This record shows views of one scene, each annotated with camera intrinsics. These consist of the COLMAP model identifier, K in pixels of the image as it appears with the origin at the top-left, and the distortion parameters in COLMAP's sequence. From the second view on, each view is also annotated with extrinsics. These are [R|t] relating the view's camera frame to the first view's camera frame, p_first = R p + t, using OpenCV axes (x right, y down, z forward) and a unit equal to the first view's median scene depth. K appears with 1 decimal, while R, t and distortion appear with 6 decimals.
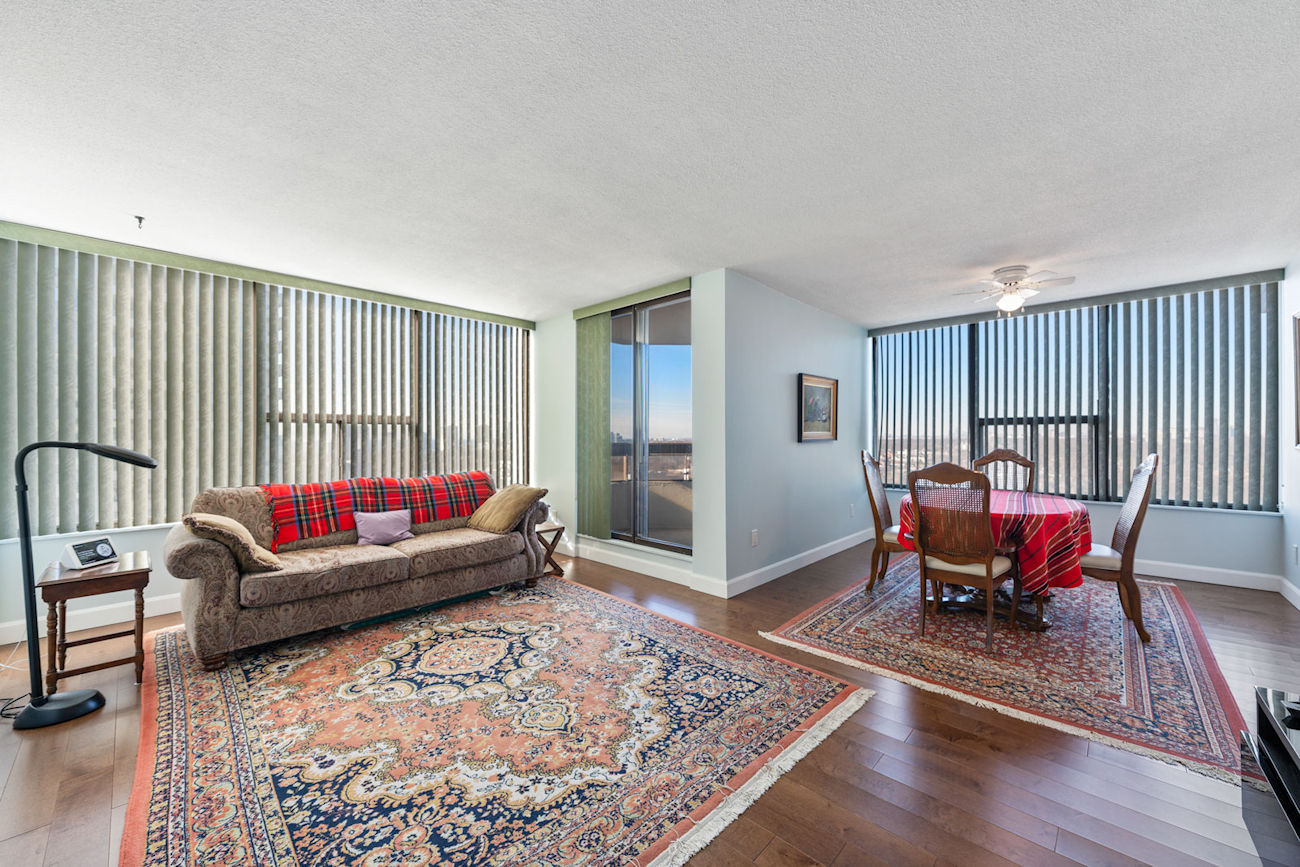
lens RADIAL K [[514.3, 0, 644.3], [0, 514.3, 437.1], [0, 0, 1]] dist [-0.002623, 0.001599]
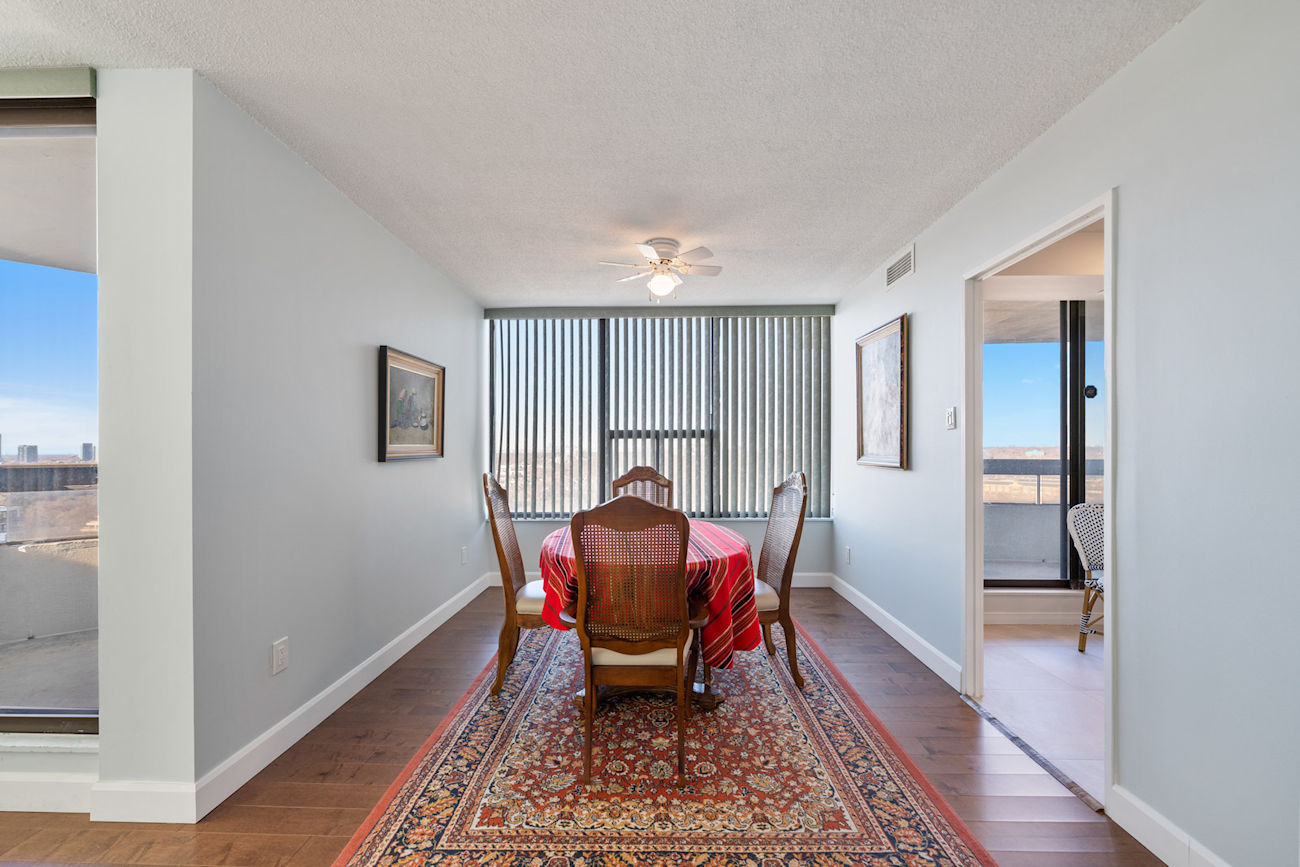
lens RADIAL K [[536.6, 0, 655.2], [0, 536.6, 449.6], [0, 0, 1]] dist [-0.001436, -0.000826]
pose [[0.737635, 0.002012, 0.675197, 0.176125], [-0.000700, 0.999997, -0.002215, -0.004158], [-0.675199, 0.001161, 0.737635, 0.494018]]
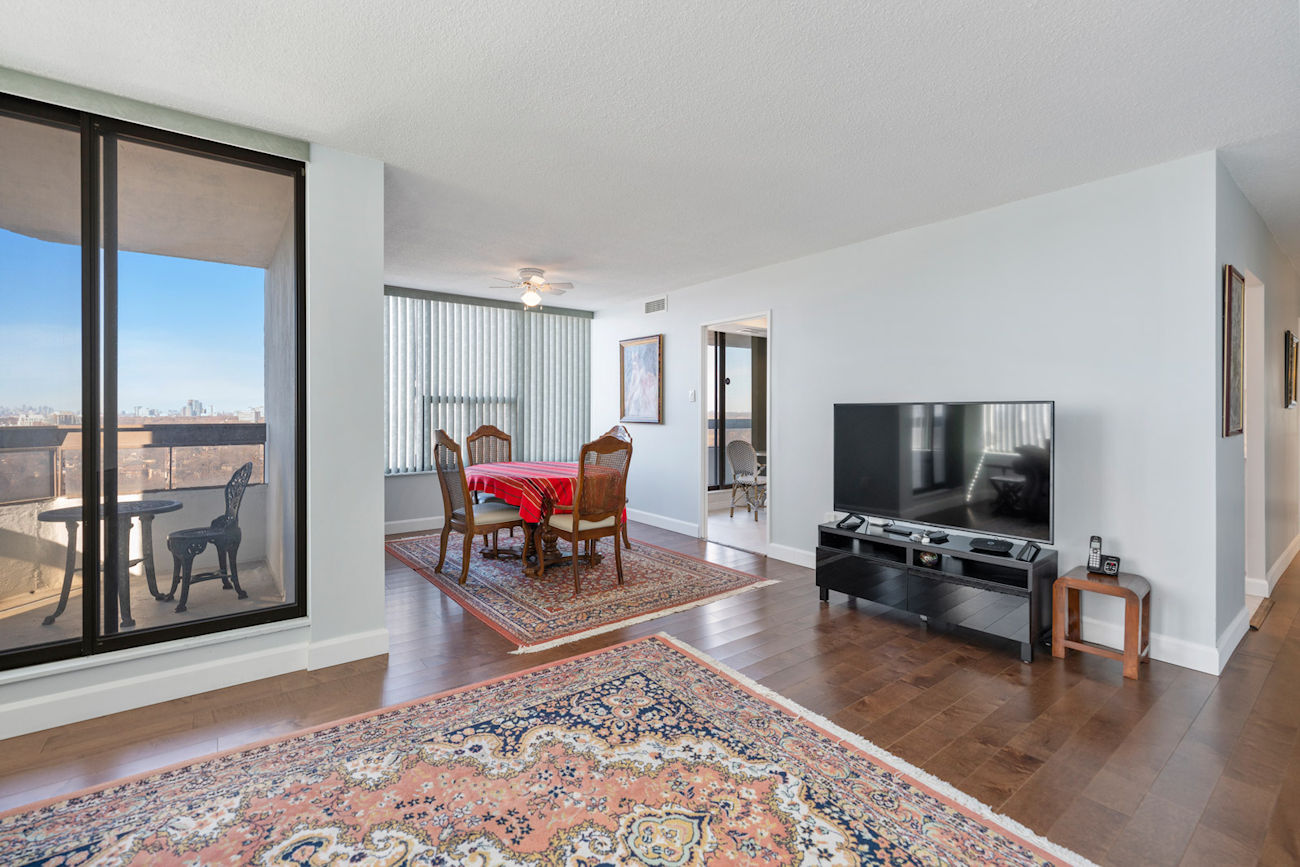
lens RADIAL K [[563.4, 0, 679.6], [0, 563.4, 419.4], [0, 0, 1]] dist [-0.000878, 0.000132]
pose [[0.113626, -0.007697, 0.993494, -0.663028], [0.000756, 0.999970, 0.007661, 0.001505], [-0.993523, -0.000119, 0.113628, 0.663044]]
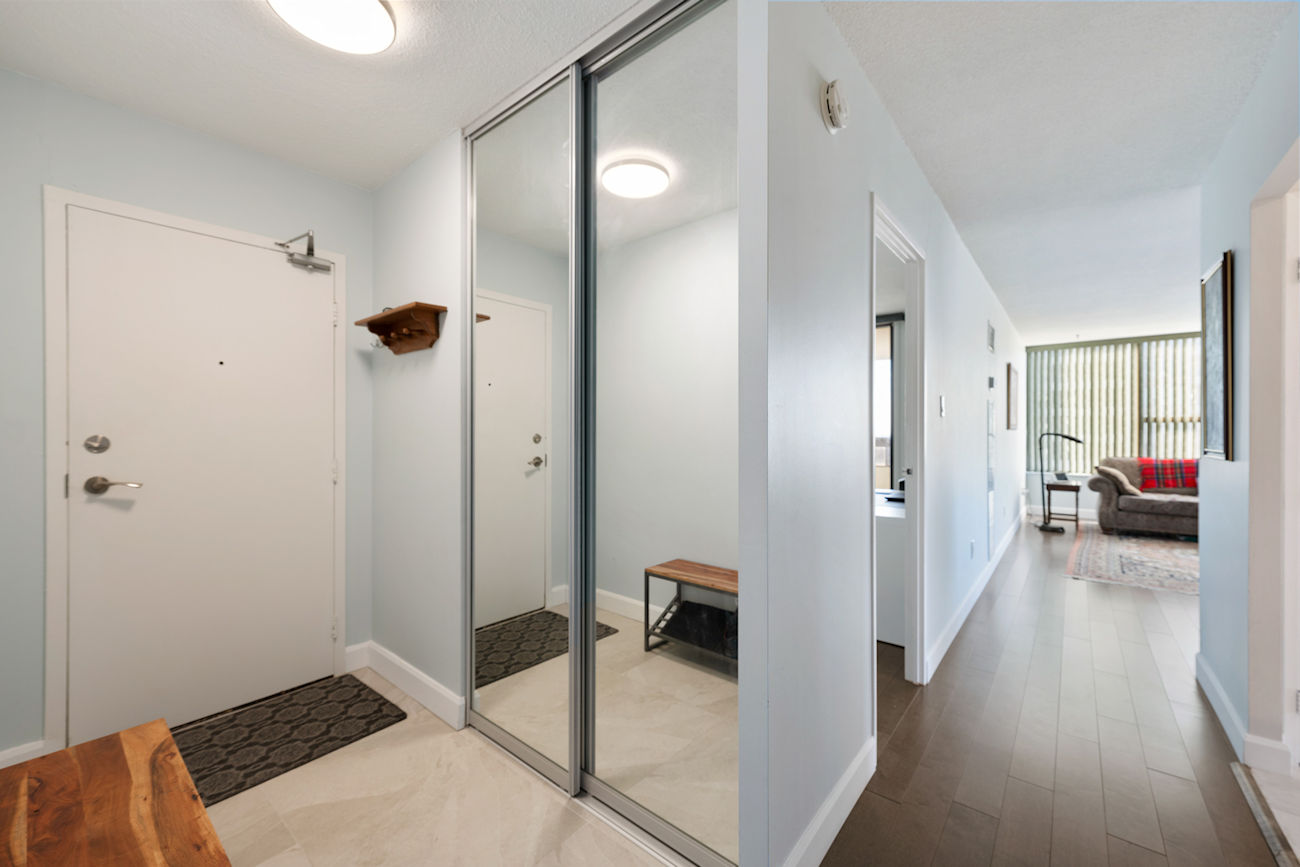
lens RADIAL K [[514.3, 0, 671.6], [0, 514.3, 432.0], [0, 0, 1]] dist [-0.002623, 0.001599]
pose [[0.119033, 0.009139, -0.992848, 1.019577], [-0.003493, 0.999955, 0.008785, -0.008253], [0.992884, 0.002423, 0.119060, -1.015835]]
